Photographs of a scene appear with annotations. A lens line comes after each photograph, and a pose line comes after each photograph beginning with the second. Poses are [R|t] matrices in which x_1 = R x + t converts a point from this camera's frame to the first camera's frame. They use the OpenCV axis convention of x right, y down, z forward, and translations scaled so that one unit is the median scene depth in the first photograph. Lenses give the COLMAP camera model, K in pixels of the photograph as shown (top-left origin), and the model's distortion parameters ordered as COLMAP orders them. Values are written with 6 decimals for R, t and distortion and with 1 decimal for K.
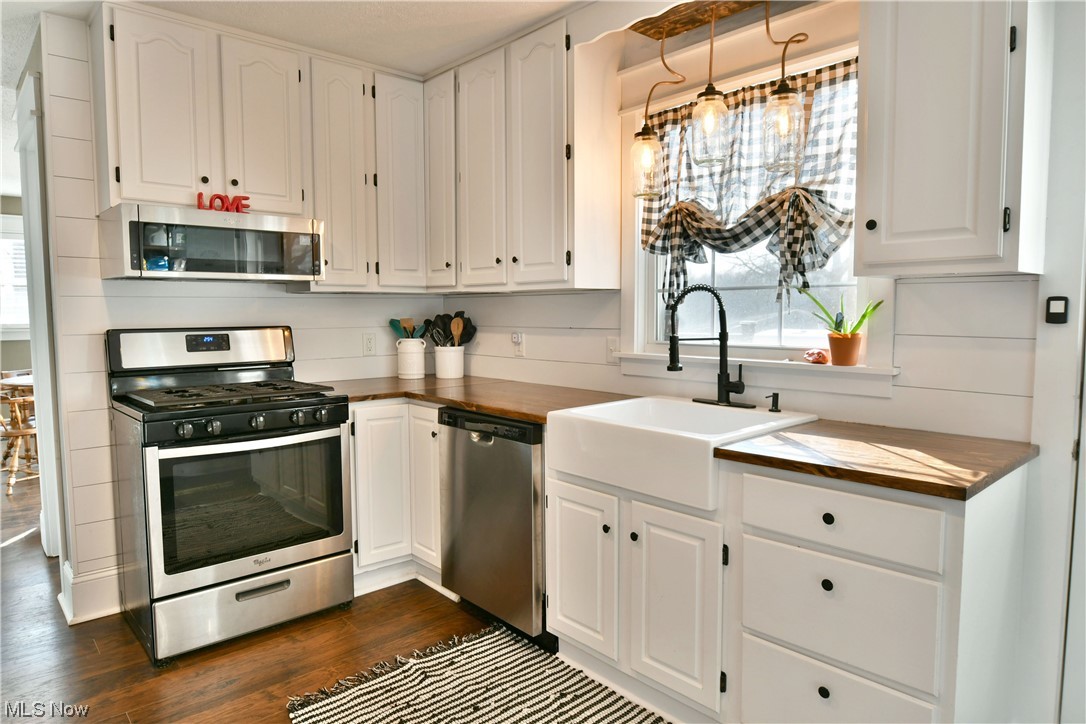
lens RADIAL K [[668.8, 0, 535.1], [0, 668.8, 359.4], [0, 0, 1]] dist [-0.020491, -0.002361]
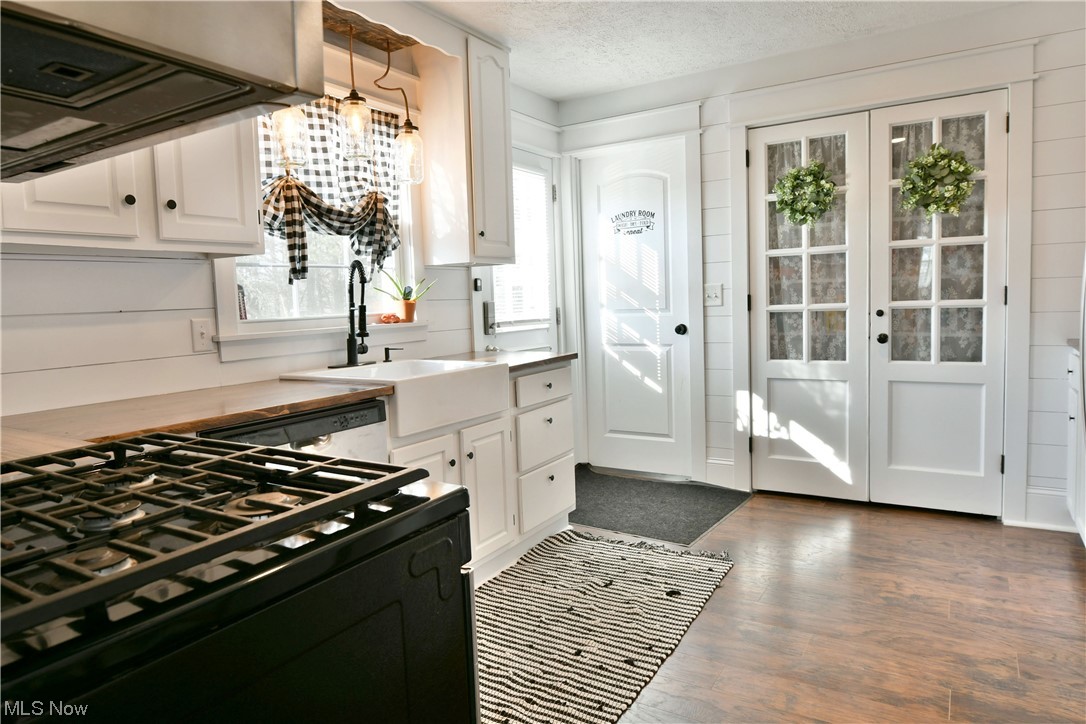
lens RADIAL K [[666.4, 0, 538.4], [0, 666.4, 360.4], [0, 0, 1]] dist [-0.015359, -0.001290]
pose [[-0.295348, -0.062134, 0.953367, -0.978788], [0.114517, 0.988386, 0.099893, -0.023007], [-0.948501, 0.138680, -0.284803, 1.093666]]
